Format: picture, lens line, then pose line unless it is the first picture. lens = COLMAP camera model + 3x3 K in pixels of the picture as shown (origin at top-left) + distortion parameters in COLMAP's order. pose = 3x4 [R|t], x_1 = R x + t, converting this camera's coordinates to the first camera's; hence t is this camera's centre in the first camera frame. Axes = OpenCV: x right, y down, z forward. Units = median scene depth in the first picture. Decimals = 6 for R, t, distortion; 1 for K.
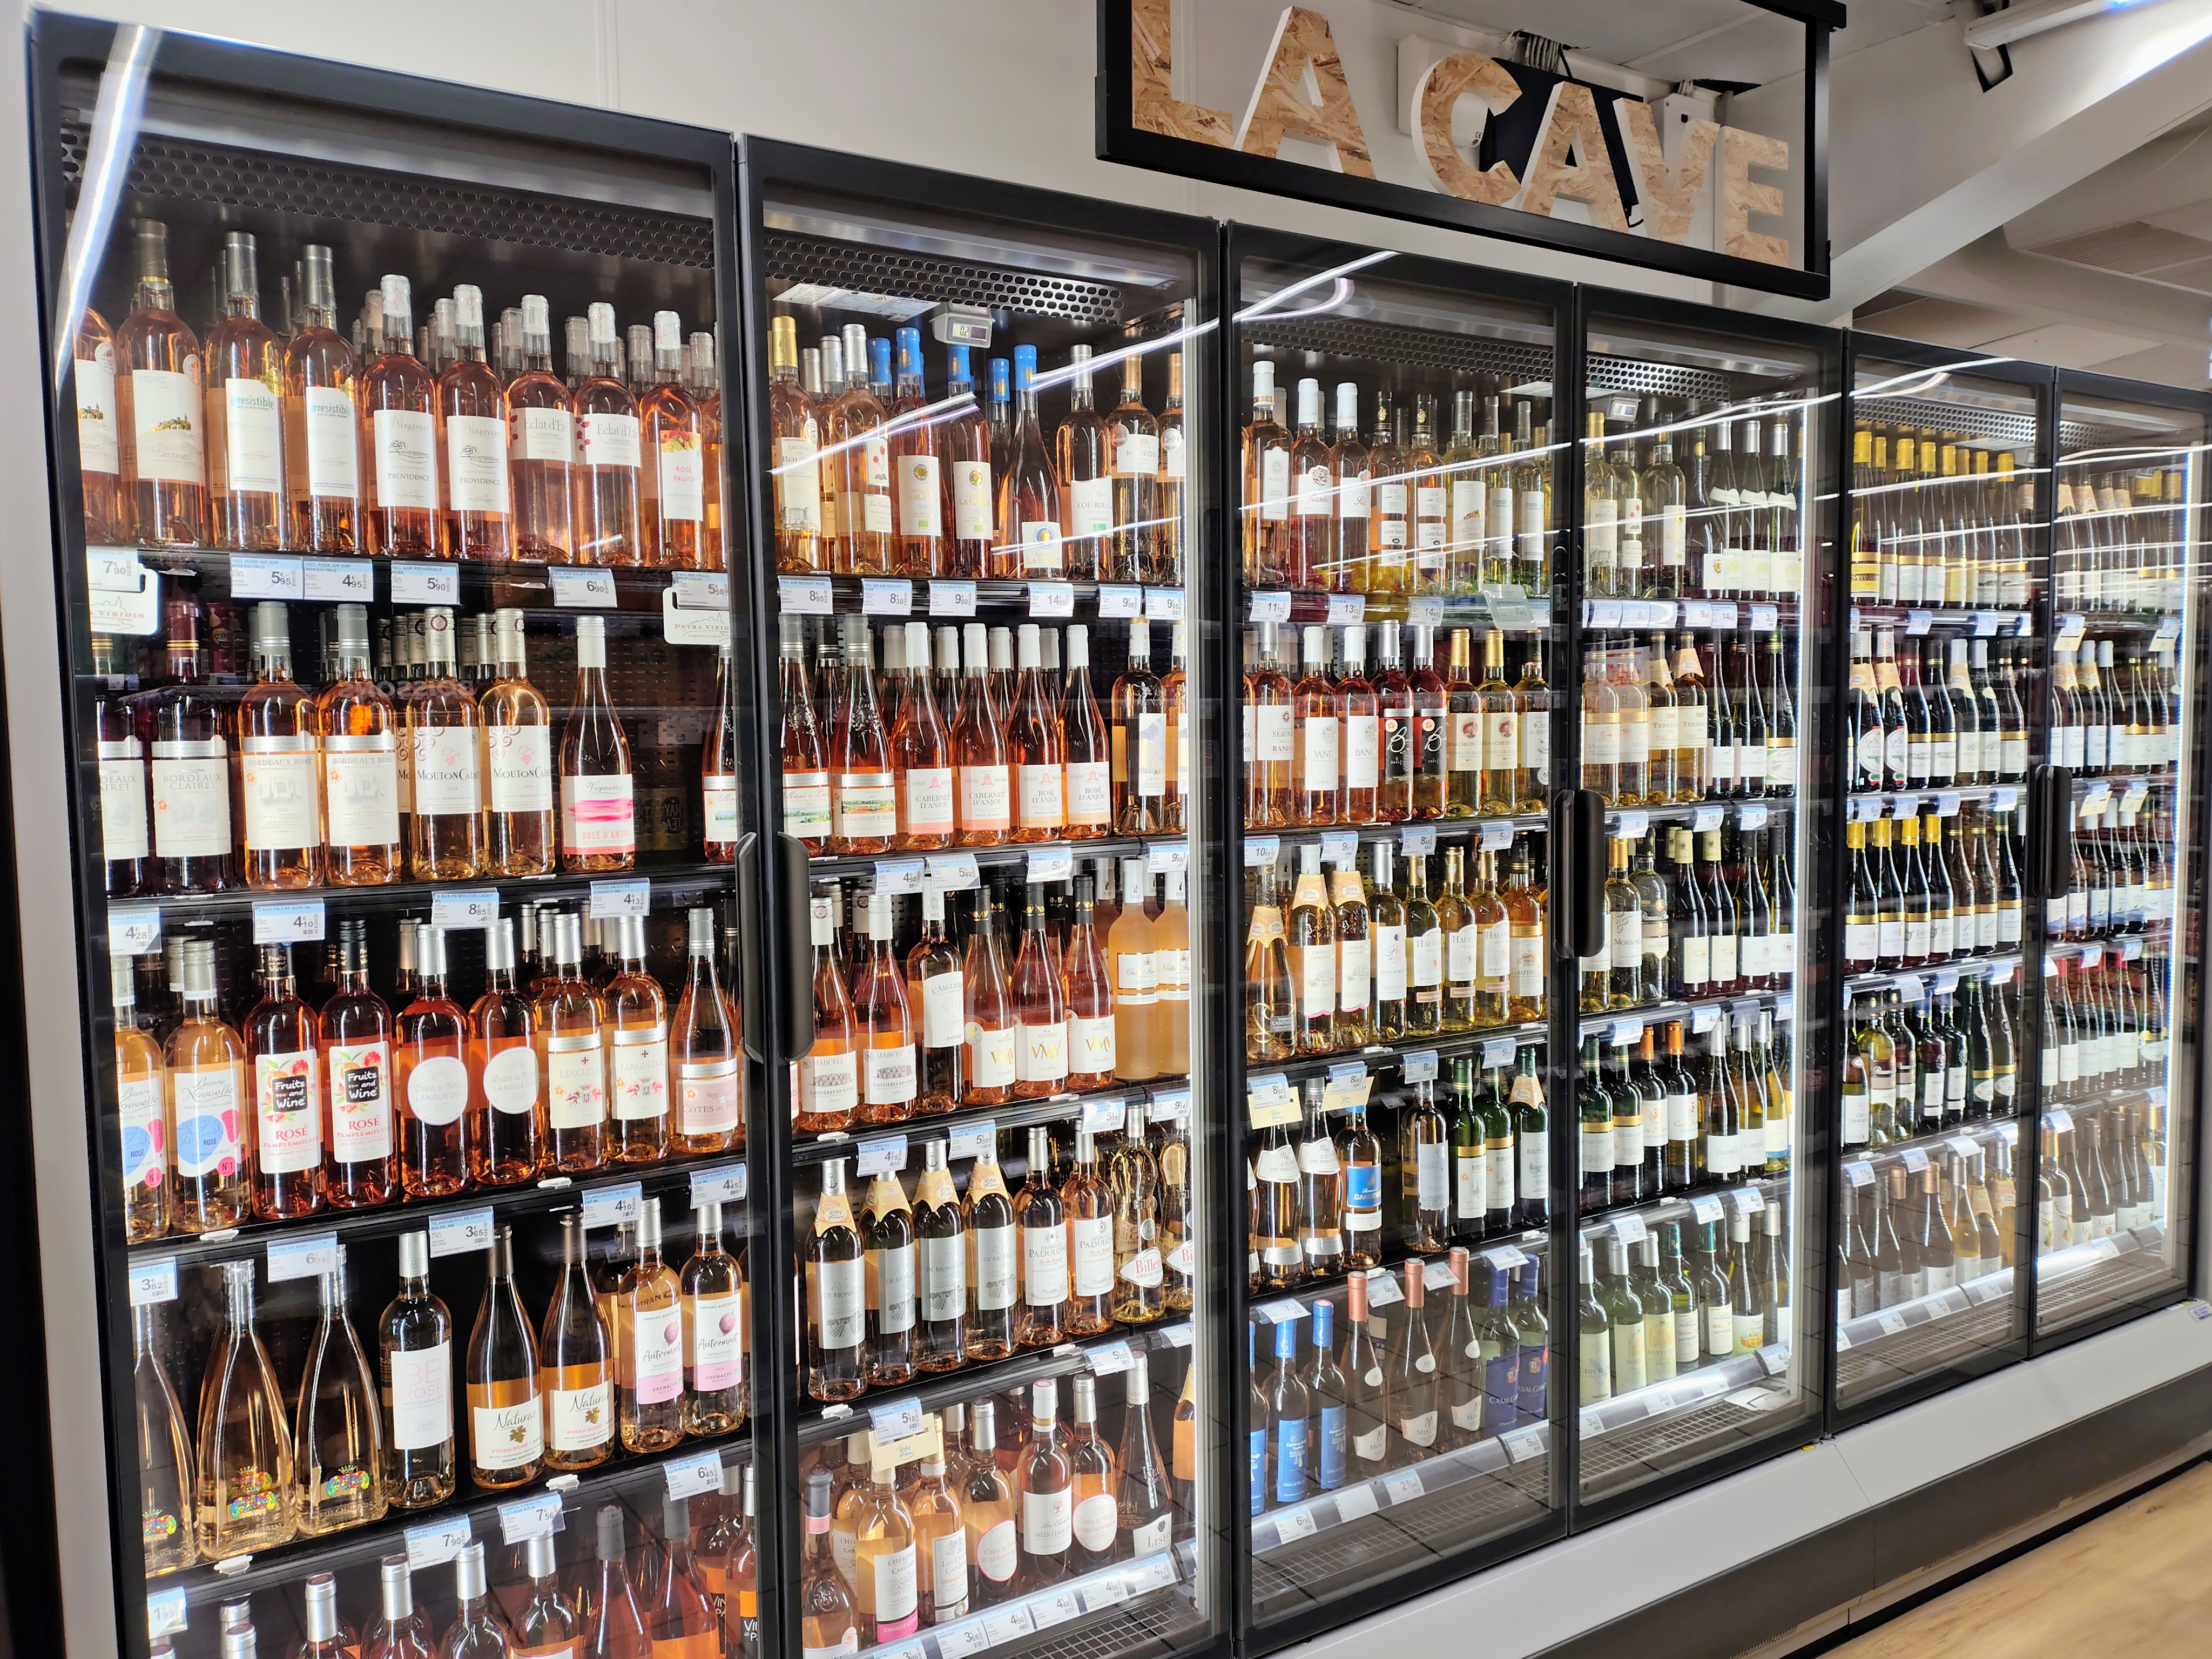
lens RADIAL K [[1769.5, 0, 1104.9], [0, 1769.5, 820.6], [0, 0, 1]] dist [0.059847, -0.000407]
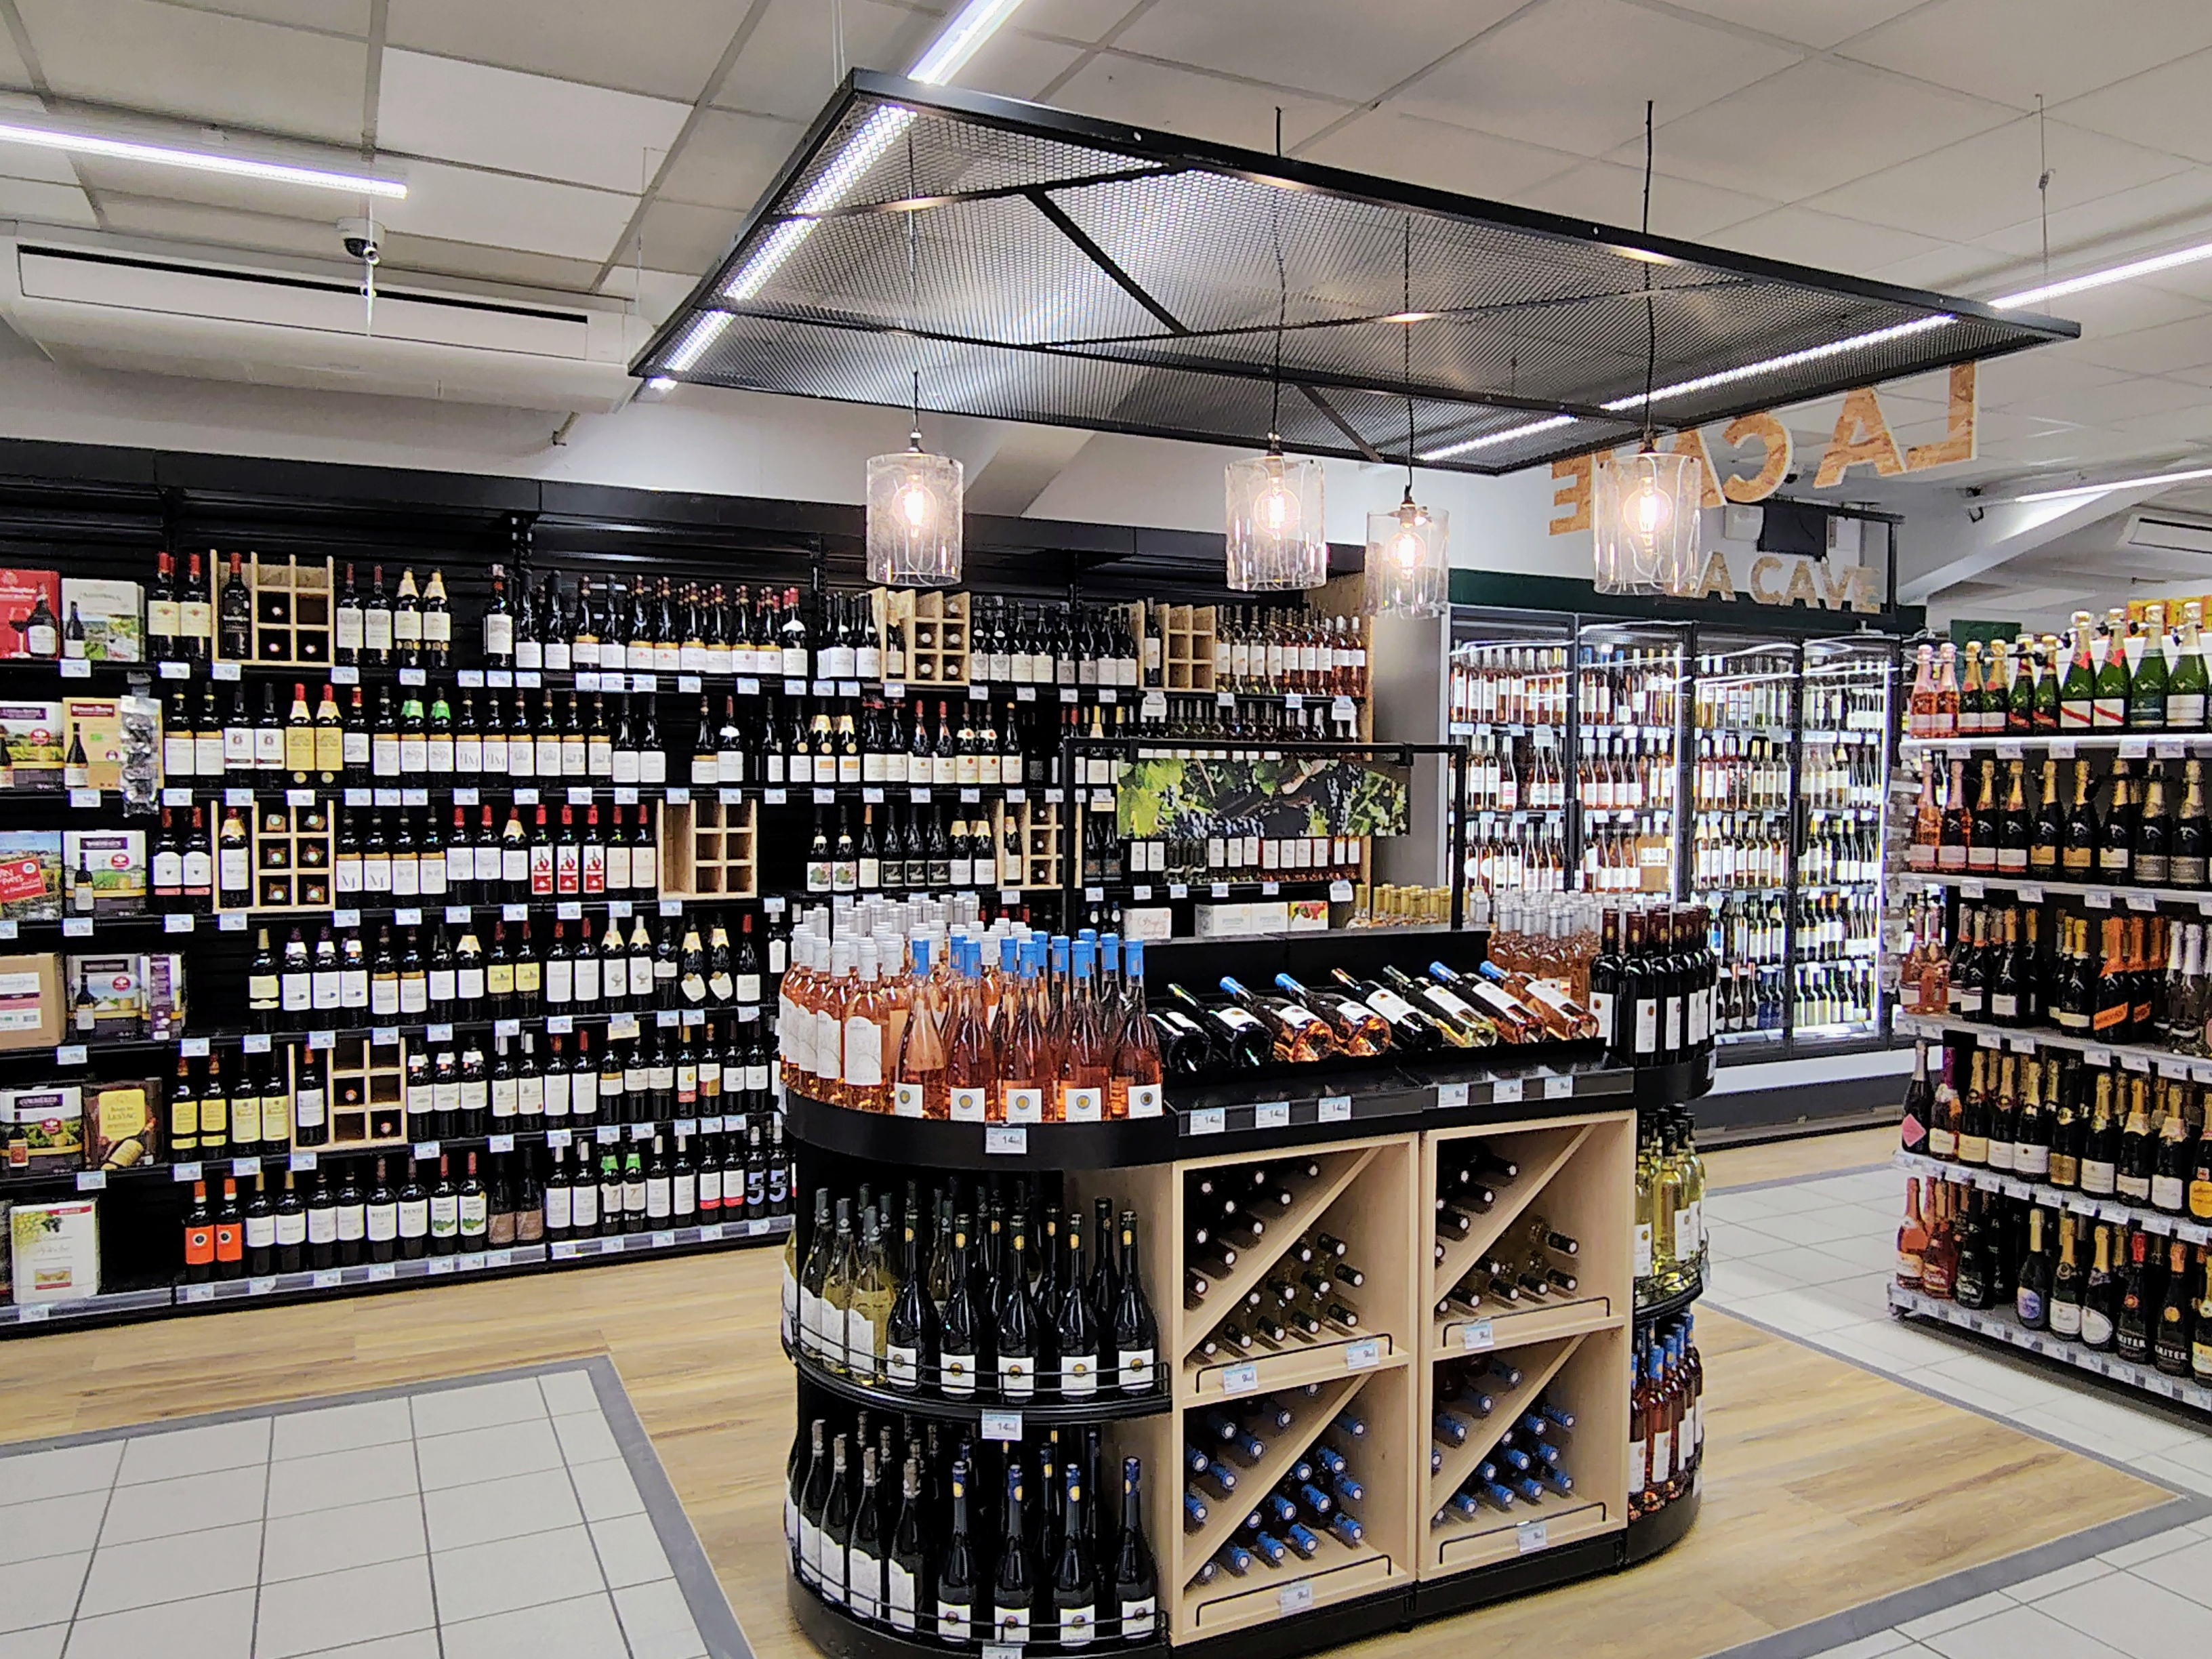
lens RADIAL K [[1590.8, 0, 1105.8], [0, 1590.8, 840.6], [0, 0, 1]] dist [-0.034276, -0.001576]
pose [[0.991123, 0.025812, -0.130420, -0.450559], [-0.028633, 0.999394, -0.019798, 0.116975], [0.129830, 0.023356, 0.991261, -1.476965]]
